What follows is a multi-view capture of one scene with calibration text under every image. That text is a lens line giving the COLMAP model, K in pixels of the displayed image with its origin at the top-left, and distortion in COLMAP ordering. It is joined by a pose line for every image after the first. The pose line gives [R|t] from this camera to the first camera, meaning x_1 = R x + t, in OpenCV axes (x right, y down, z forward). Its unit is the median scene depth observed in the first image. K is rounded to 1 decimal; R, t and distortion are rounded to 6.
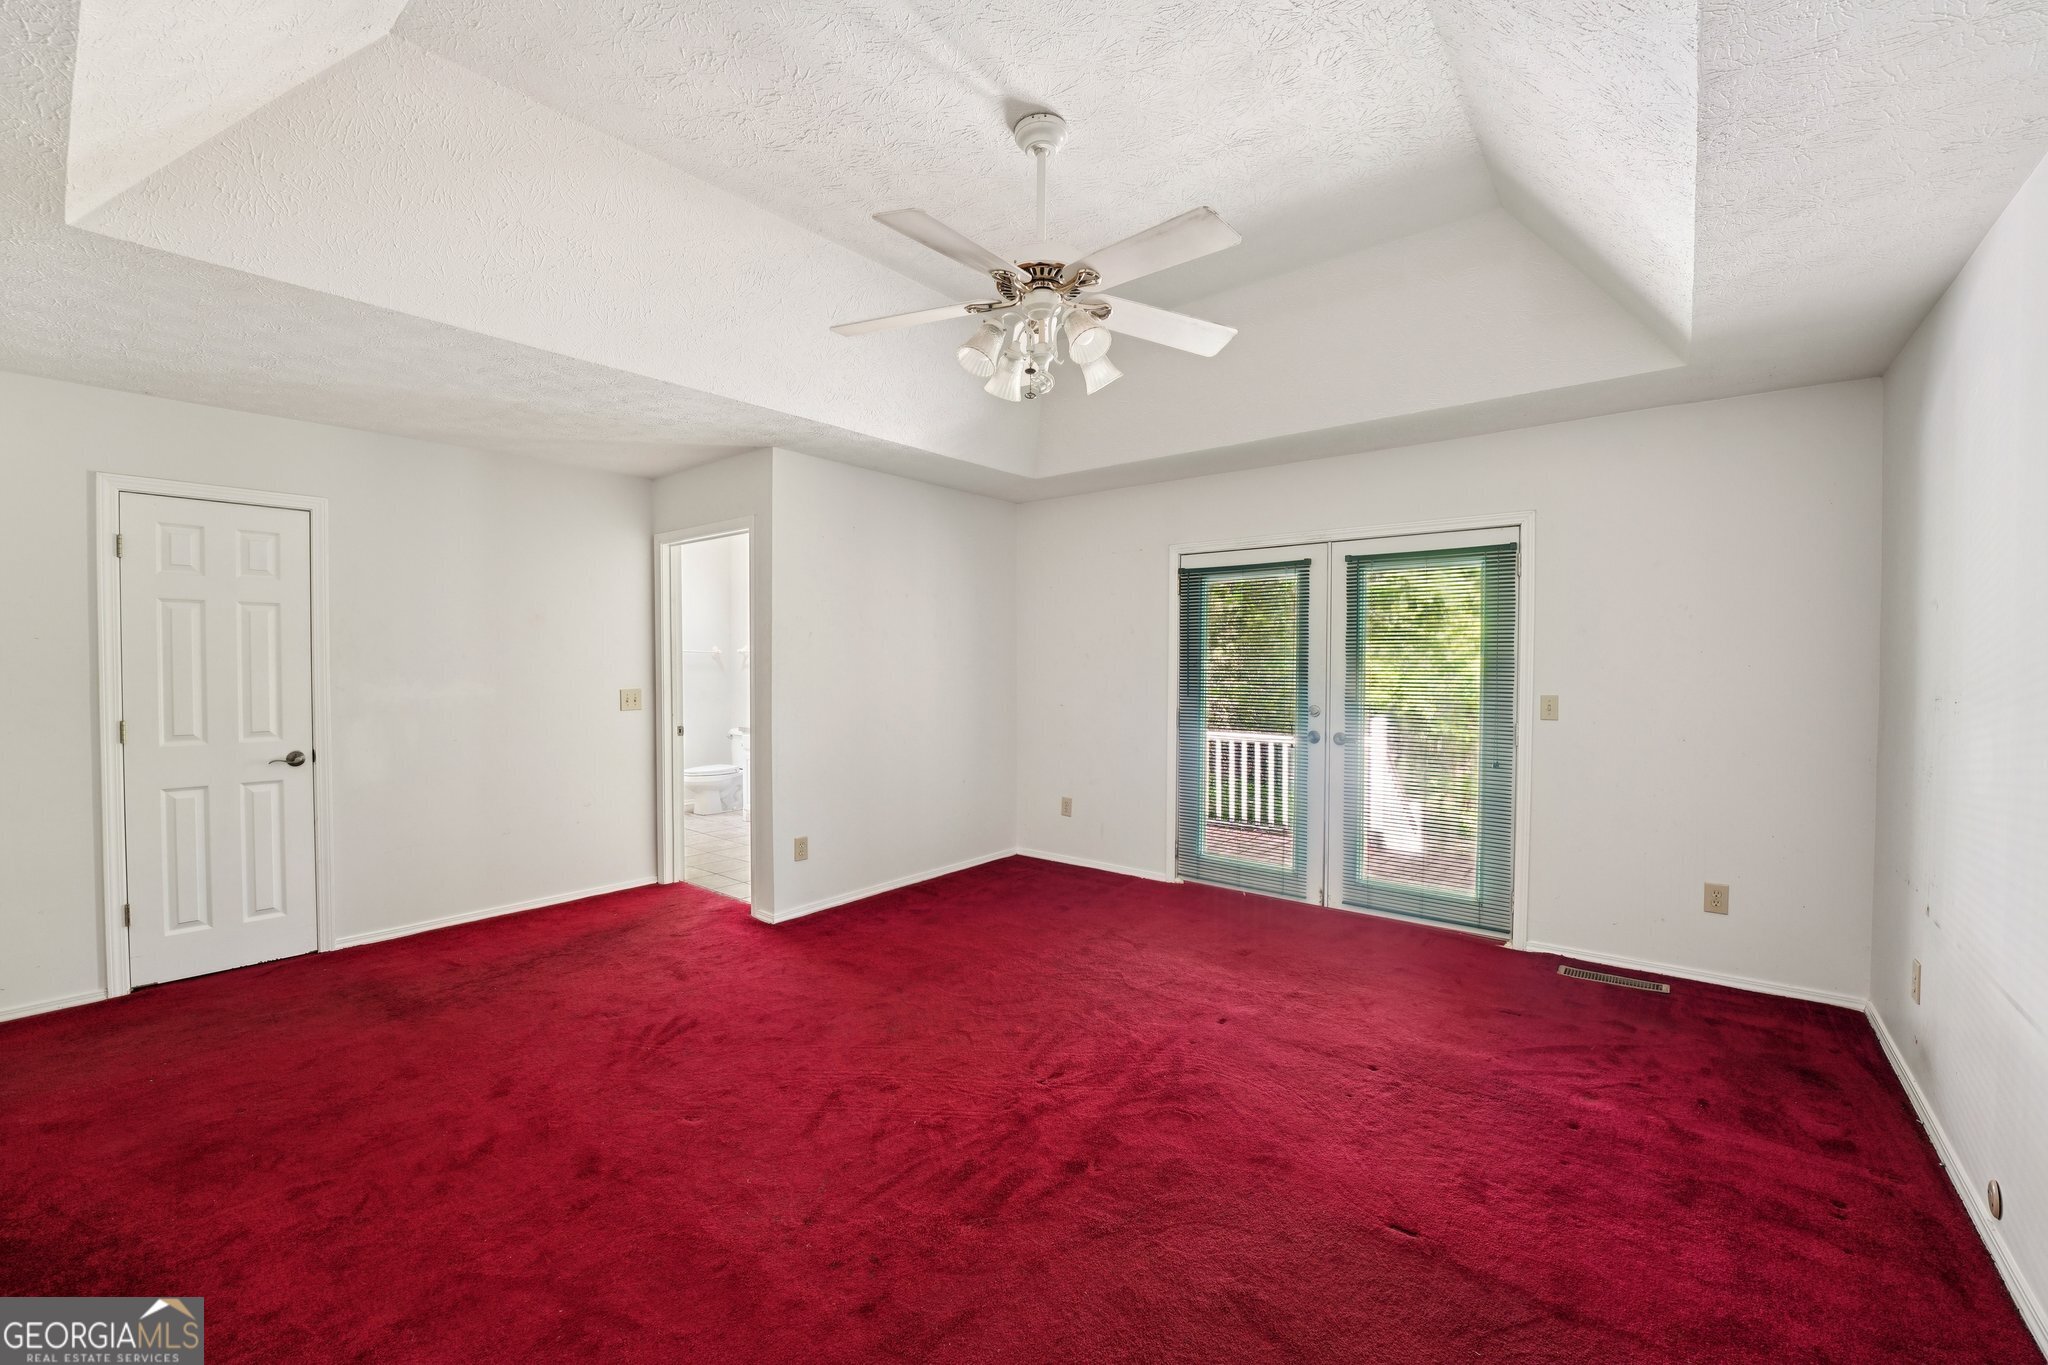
lens RADIAL K [[826.9, 0, 1023.2], [0, 826.9, 678.9], [0, 0, 1]] dist [-0.030189, 0.003383]
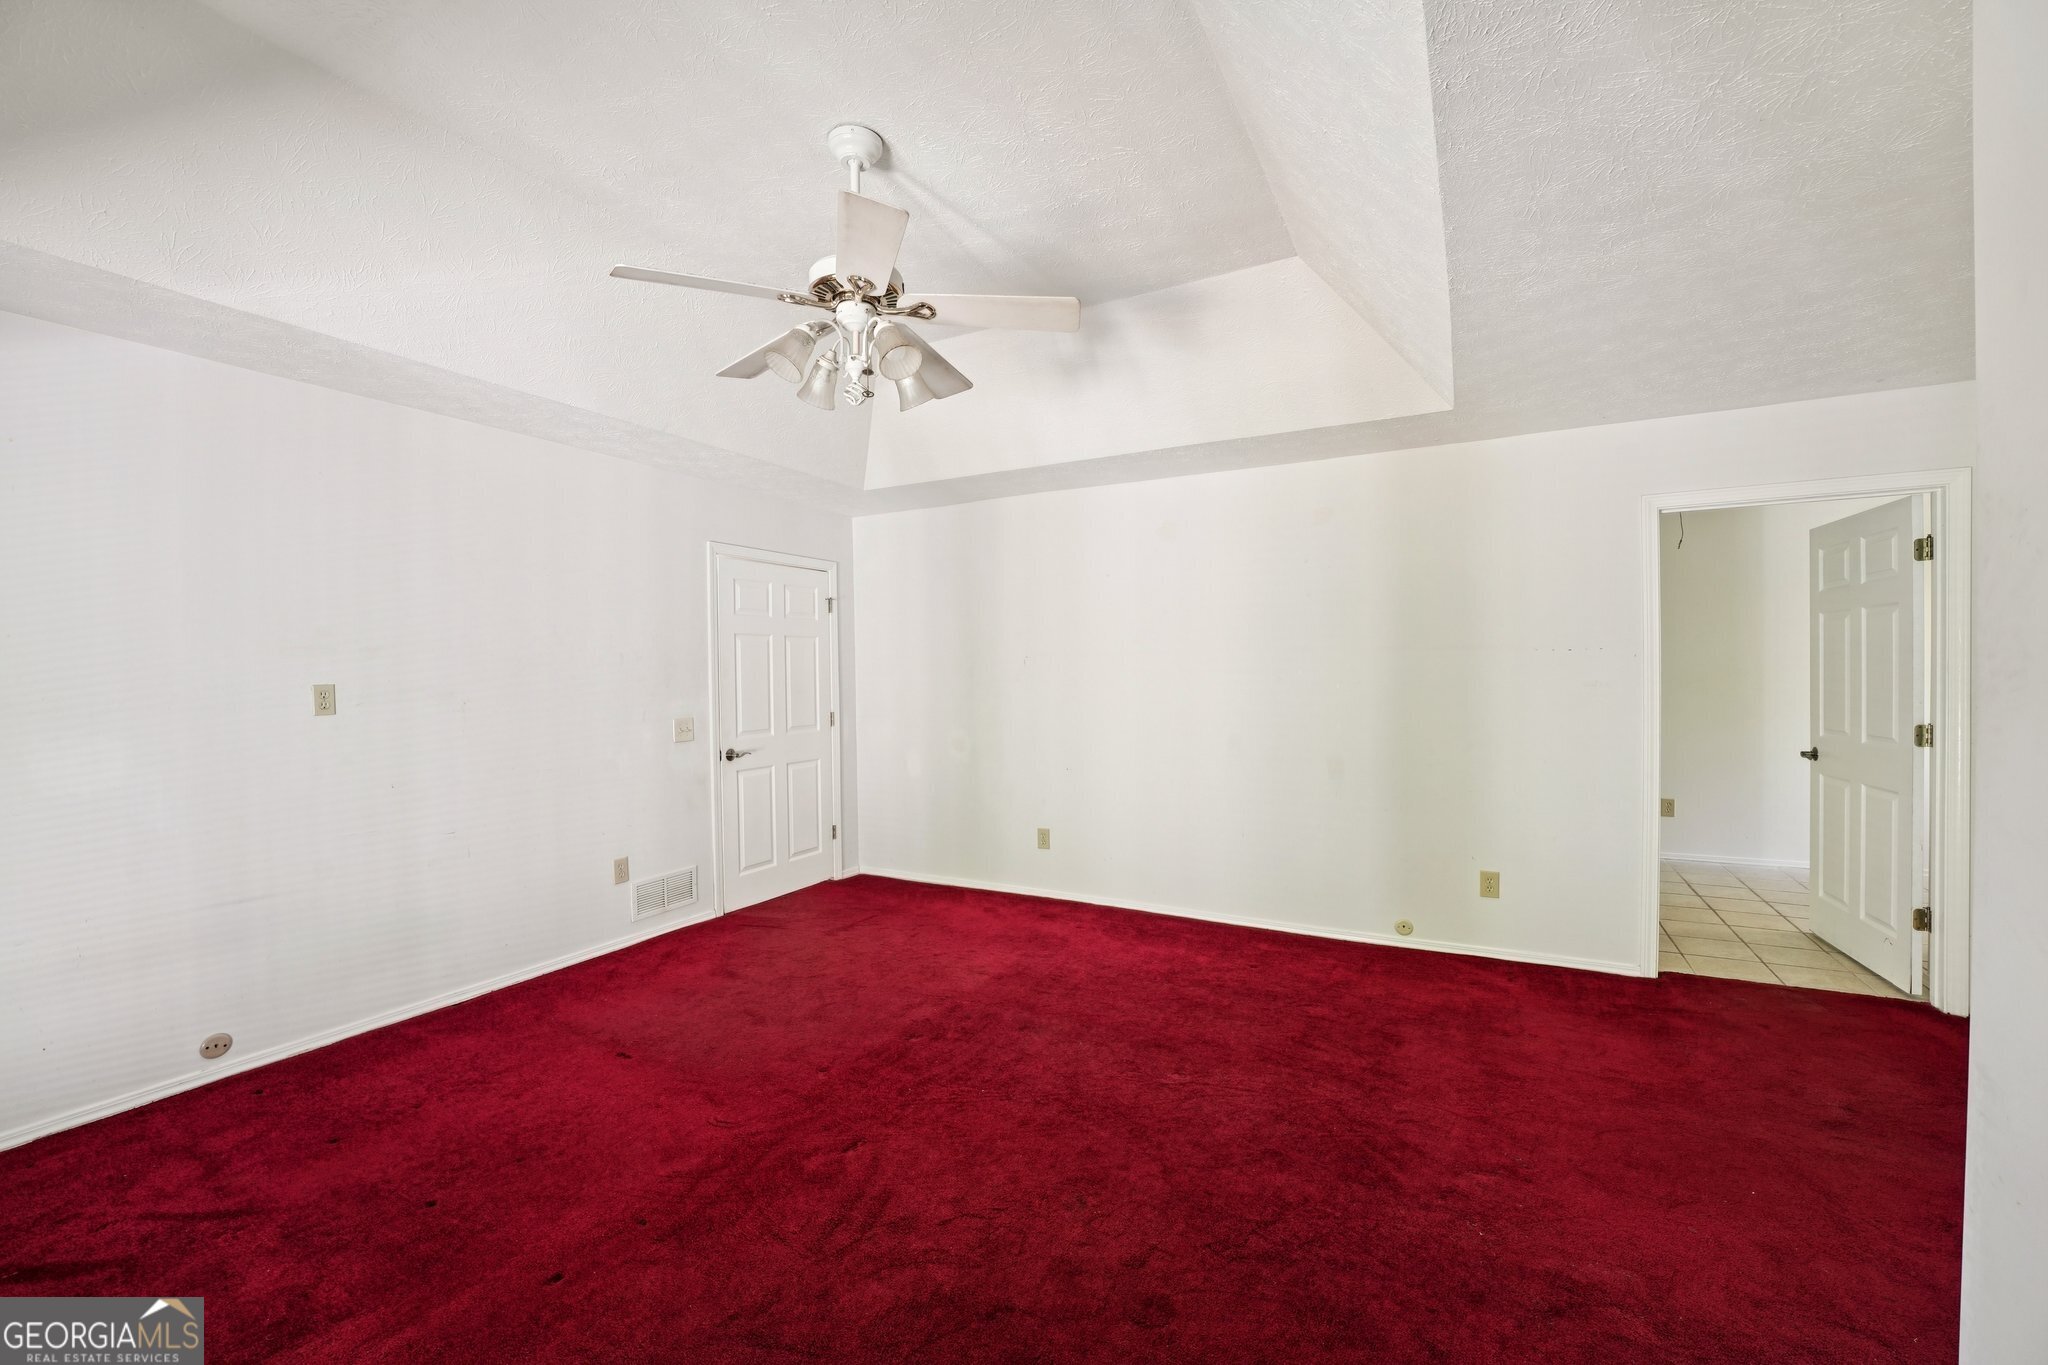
lens RADIAL K [[826.9, 0, 1021.3], [0, 826.9, 678.0], [0, 0, 1]] dist [-0.030189, 0.003383]
pose [[-0.982721, 0.009258, -0.184864, 0.011801], [0.004064, 0.999587, 0.028457, -0.028443], [0.185051, 0.027214, -0.982352, 1.268912]]
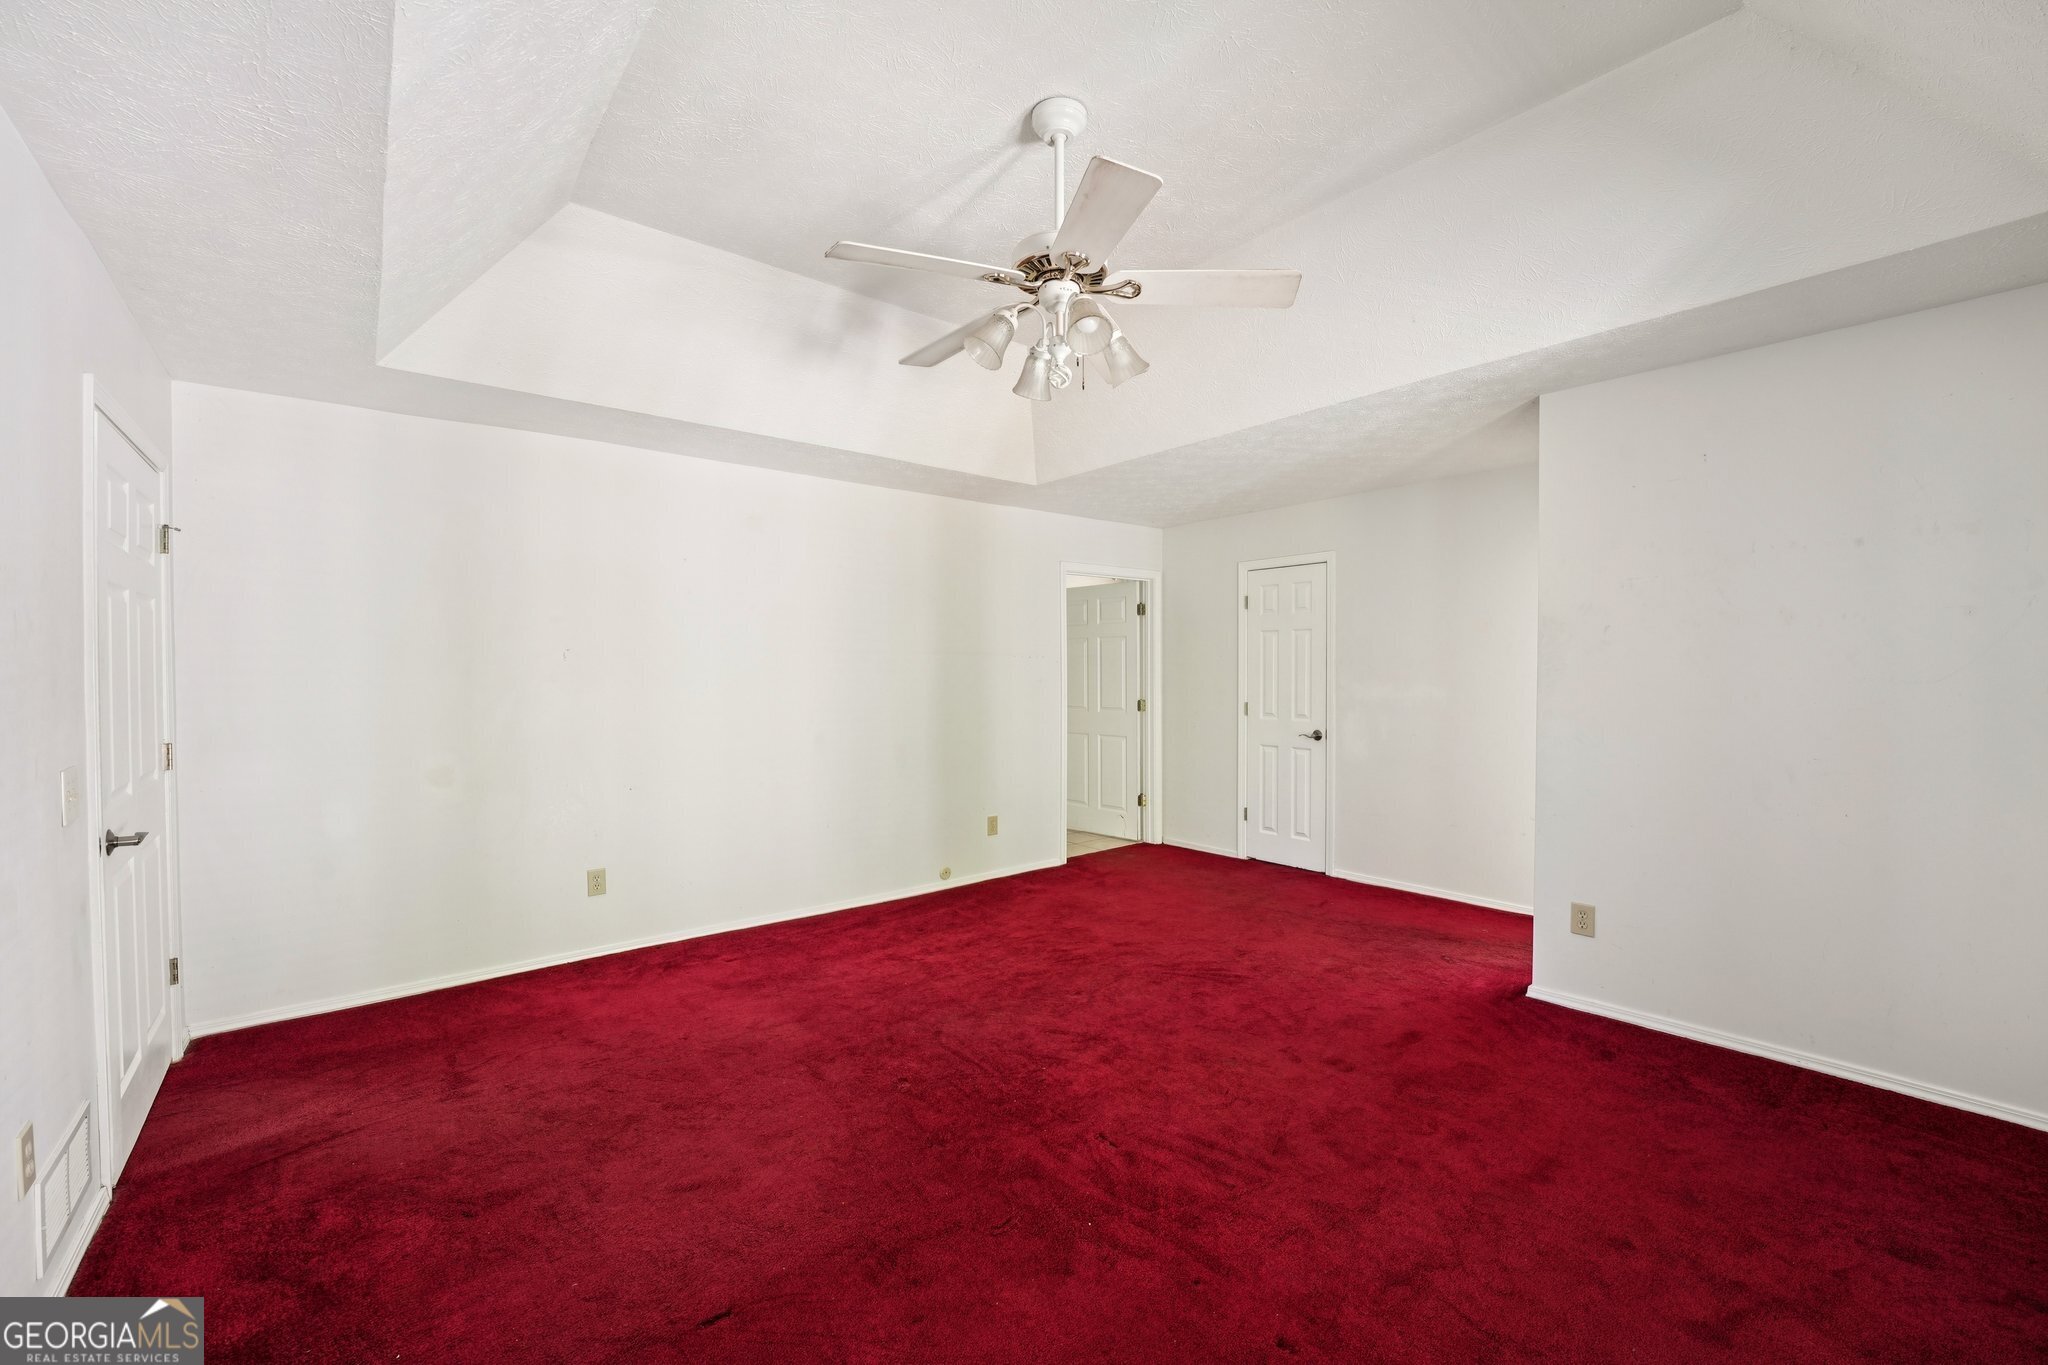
lens RADIAL K [[826.9, 0, 1018.4], [0, 826.9, 671.6], [0, 0, 1]] dist [-0.030189, 0.003383]
pose [[-0.200749, 0.001526, -0.979641, 0.612198], [-0.016952, 0.999844, 0.005031, -0.012711], [0.979496, 0.017617, -0.200692, 0.723969]]
